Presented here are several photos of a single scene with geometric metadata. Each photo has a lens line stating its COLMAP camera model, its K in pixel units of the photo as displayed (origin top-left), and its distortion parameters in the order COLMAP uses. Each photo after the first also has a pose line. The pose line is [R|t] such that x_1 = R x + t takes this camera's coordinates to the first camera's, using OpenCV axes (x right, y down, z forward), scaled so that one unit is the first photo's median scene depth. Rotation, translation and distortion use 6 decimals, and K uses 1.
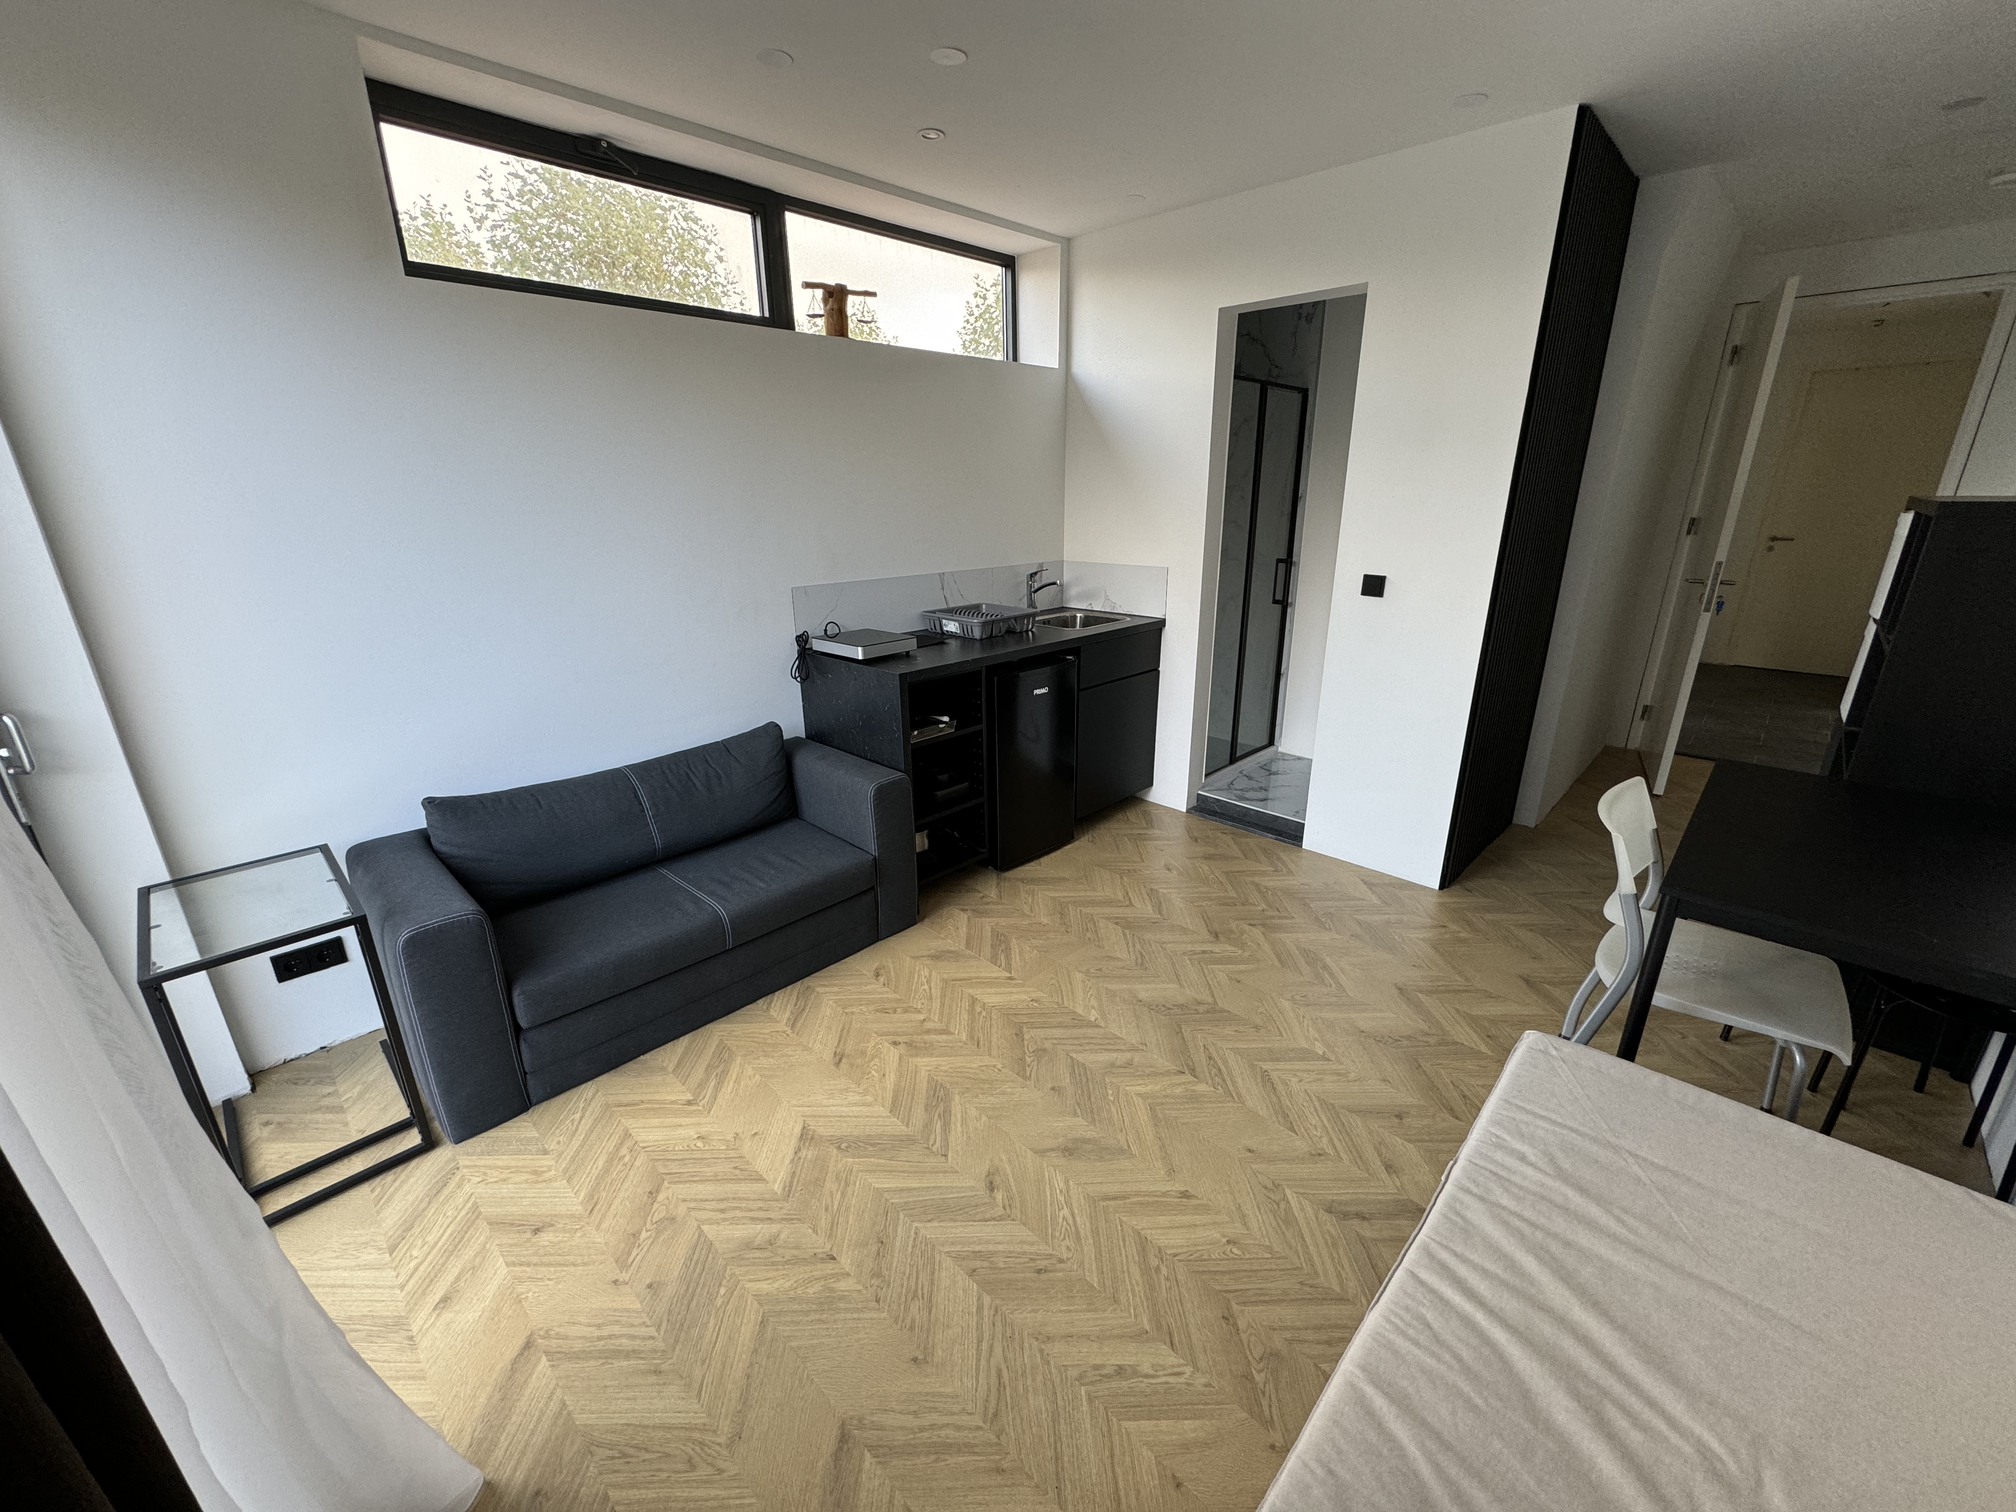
lens RADIAL K [[801.2, 0, 1008.3], [0, 801.2, 754.2], [0, 0, 1]] dist [-0.000612, 0.000000]
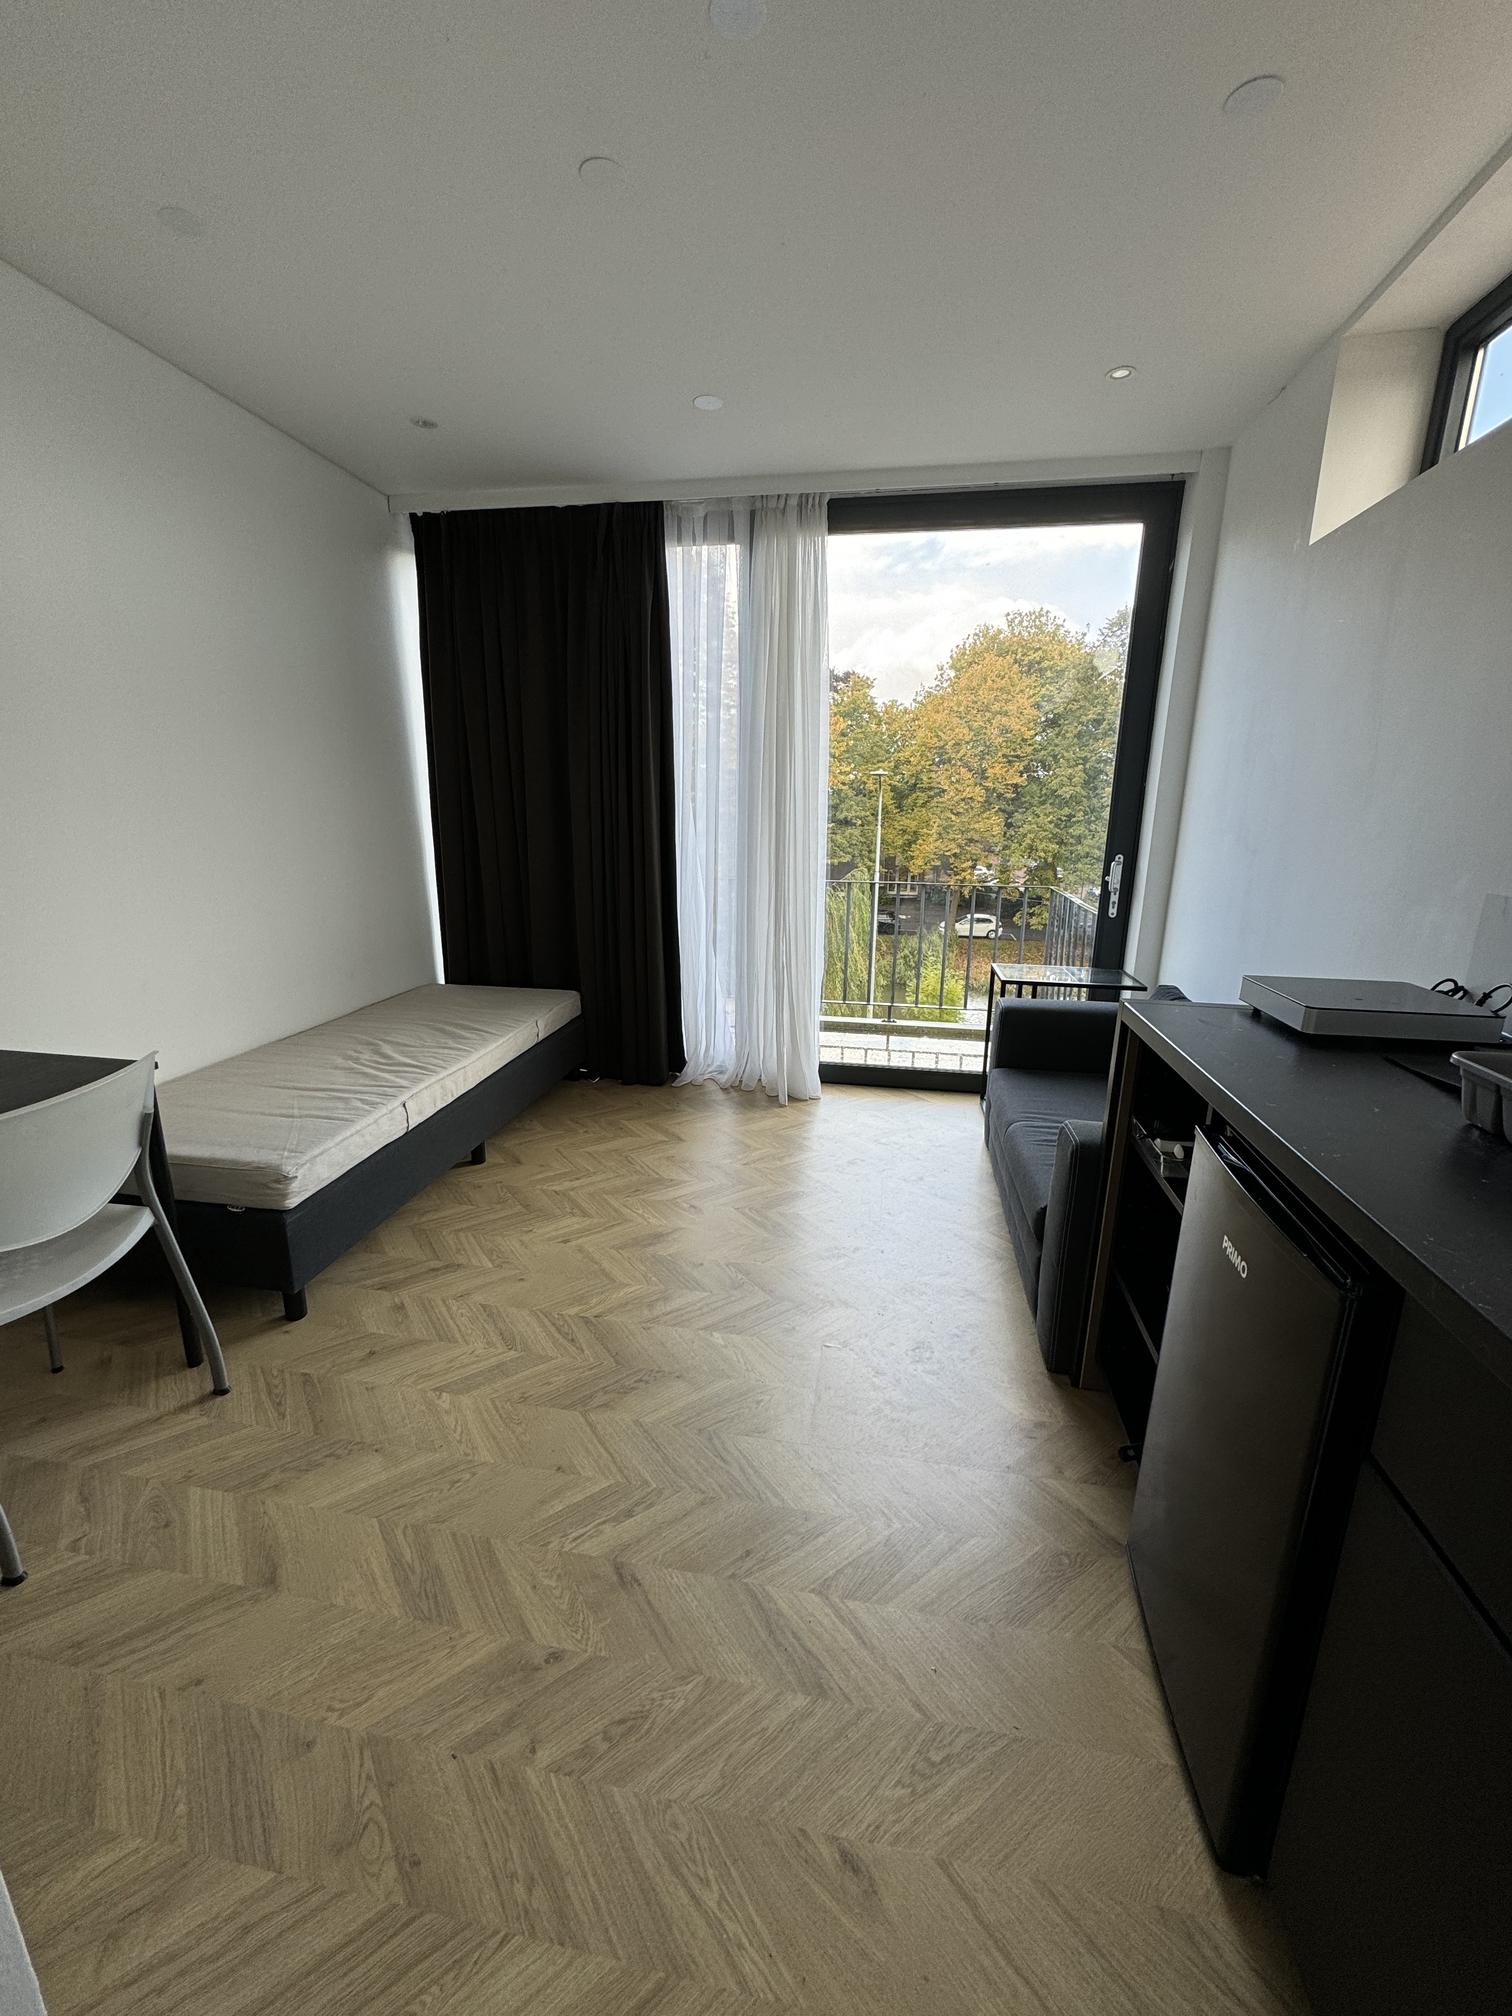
lens RADIAL K [[801.2, 0, 757.3], [0, 801.2, 1006.0], [0, 0, 1]] dist [-0.000612, 0.000000]
pose [[-0.819835, 0.138039, -0.555712, 0.447969], [-0.186985, 0.852761, 0.487683, -0.352859], [0.541208, 0.503730, -0.673312, 1.292428]]
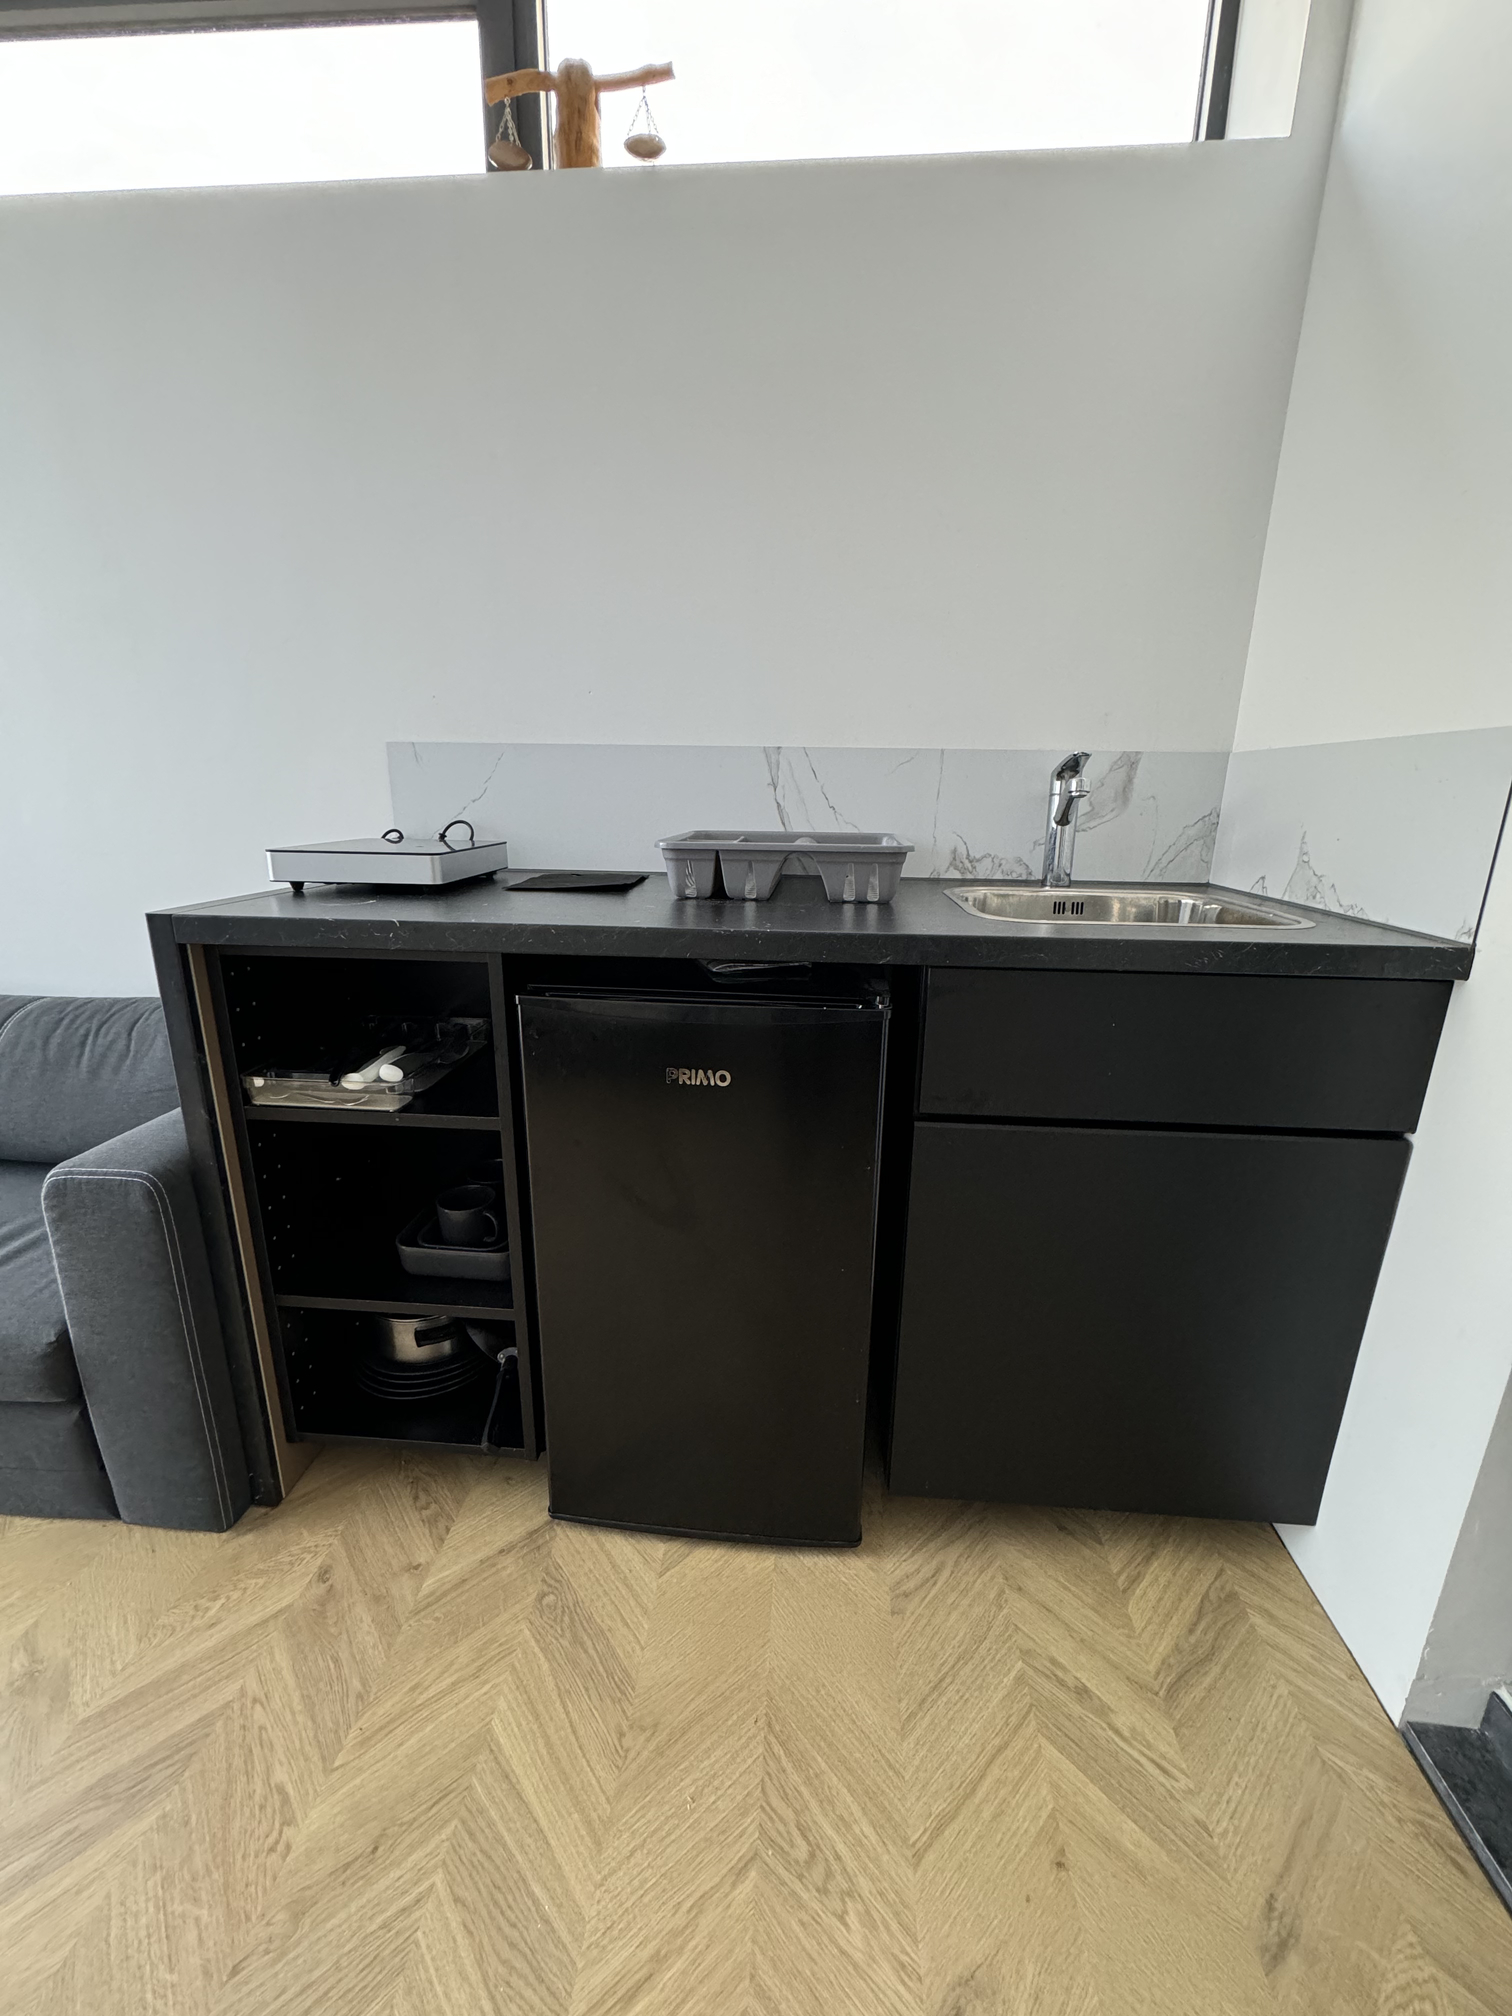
lens RADIAL K [[801.2, 0, 757.3], [0, 801.2, 1006.0], [0, 0, 1]] dist [-0.000612, 0.000000]
pose [[0.645900, 0.217049, -0.731918, 0.335793], [-0.258877, 0.964199, 0.057478, -0.156716], [0.718190, 0.152351, 0.678964, 0.975135]]
